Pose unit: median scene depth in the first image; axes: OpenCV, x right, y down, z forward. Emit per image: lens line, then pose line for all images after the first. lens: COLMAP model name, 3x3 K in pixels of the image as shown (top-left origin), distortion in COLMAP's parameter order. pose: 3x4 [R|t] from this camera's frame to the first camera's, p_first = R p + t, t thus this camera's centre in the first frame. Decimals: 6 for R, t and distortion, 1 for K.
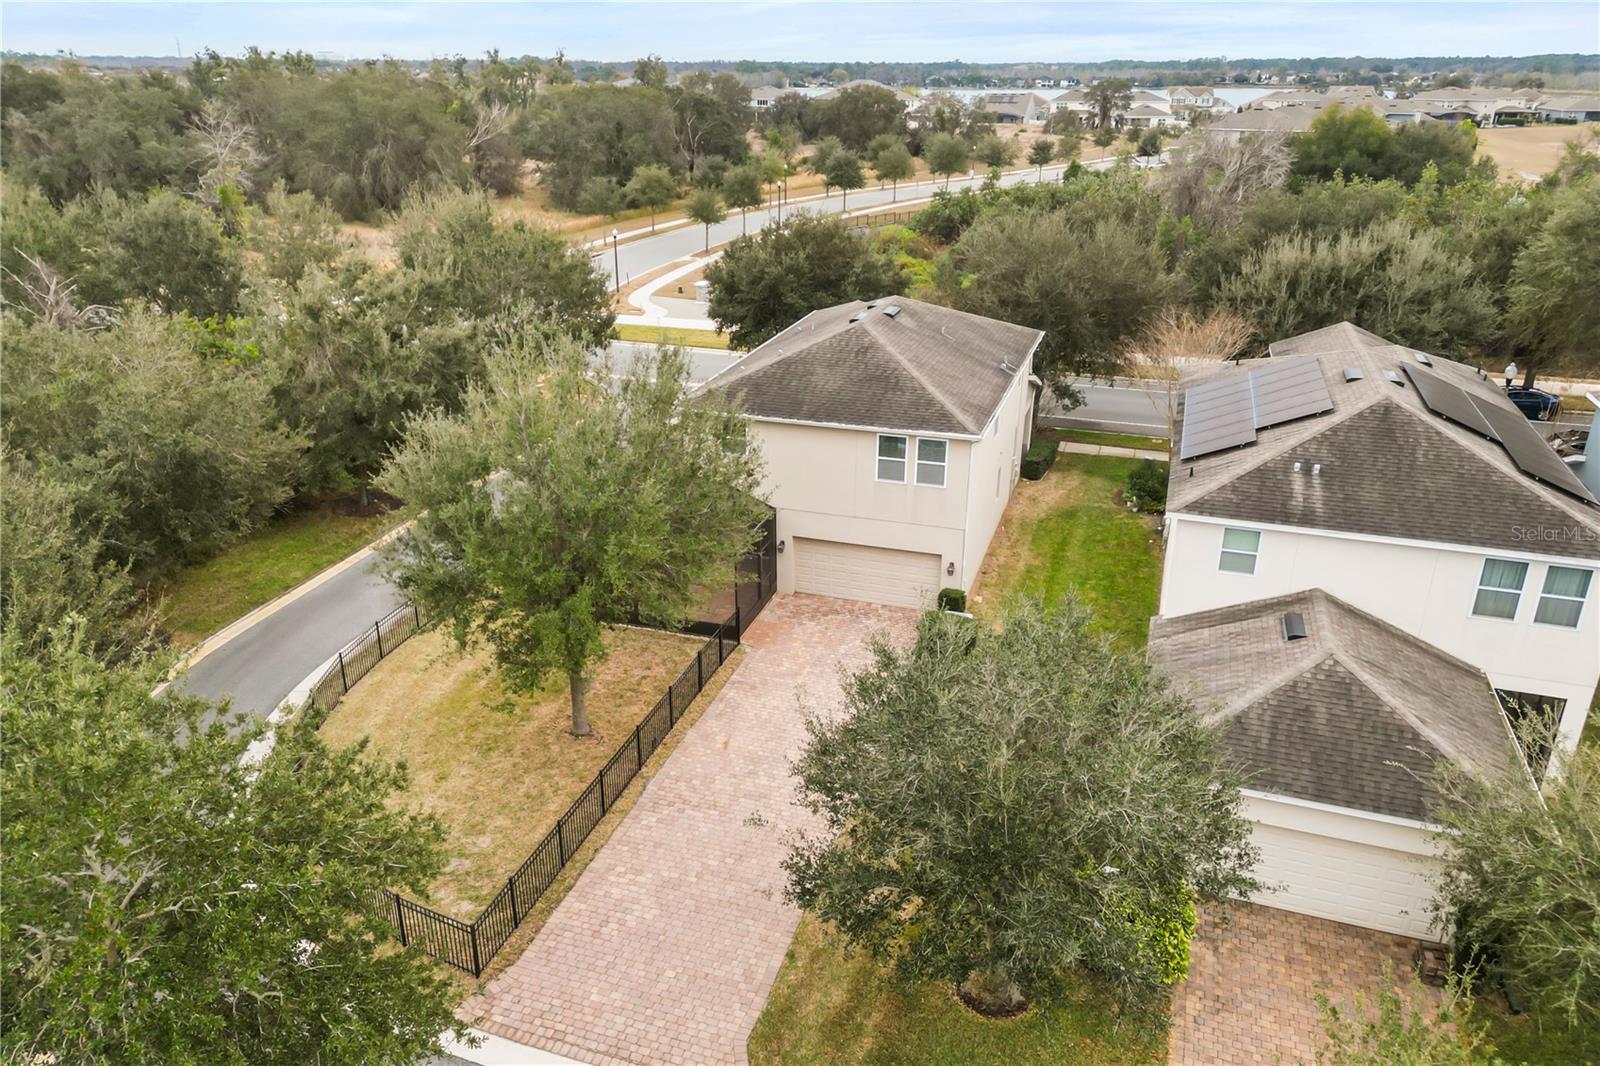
lens RADIAL K [[1115.3, 0, 790.9], [0, 1115.3, 537.7], [0, 0, 1]] dist [0.064180, -0.046677]
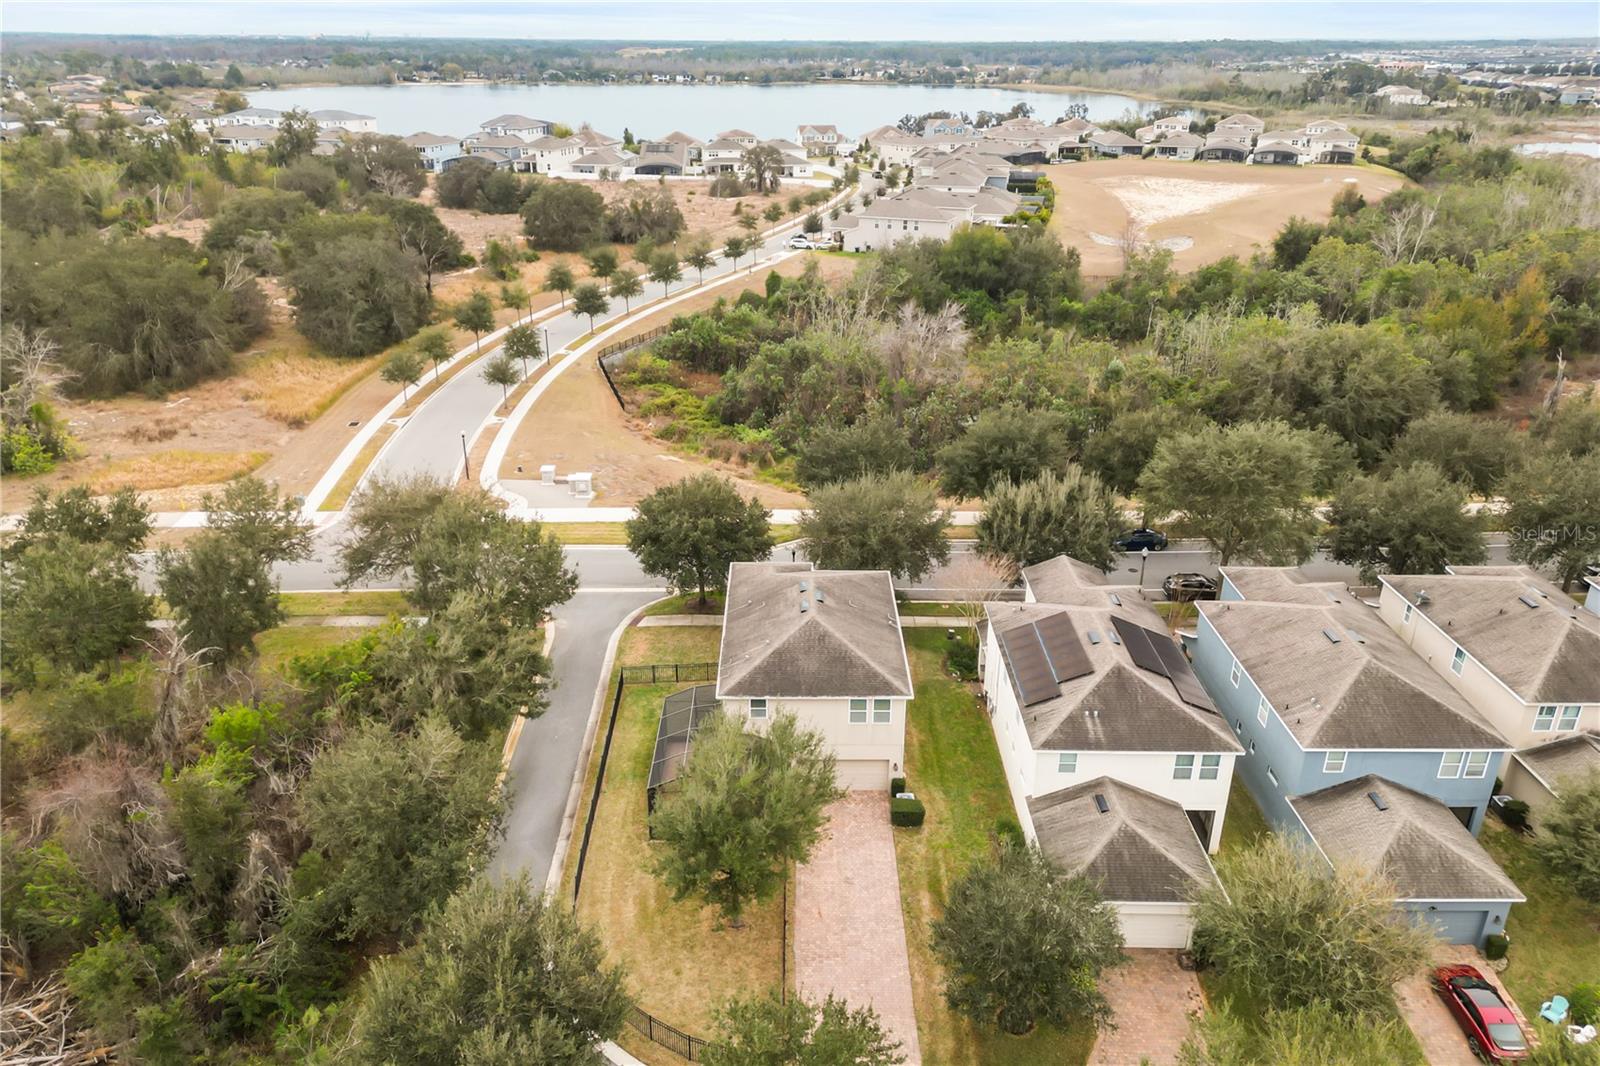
lens RADIAL K [[1115.3, 0, 798.0], [0, 1115.3, 528.8], [0, 0, 1]] dist [0.064180, -0.046677]
pose [[0.948407, -0.121265, 0.292947, -0.556902], [0.119813, 0.992531, 0.022965, -0.480021], [-0.293544, 0.013319, 0.955853, -0.721296]]
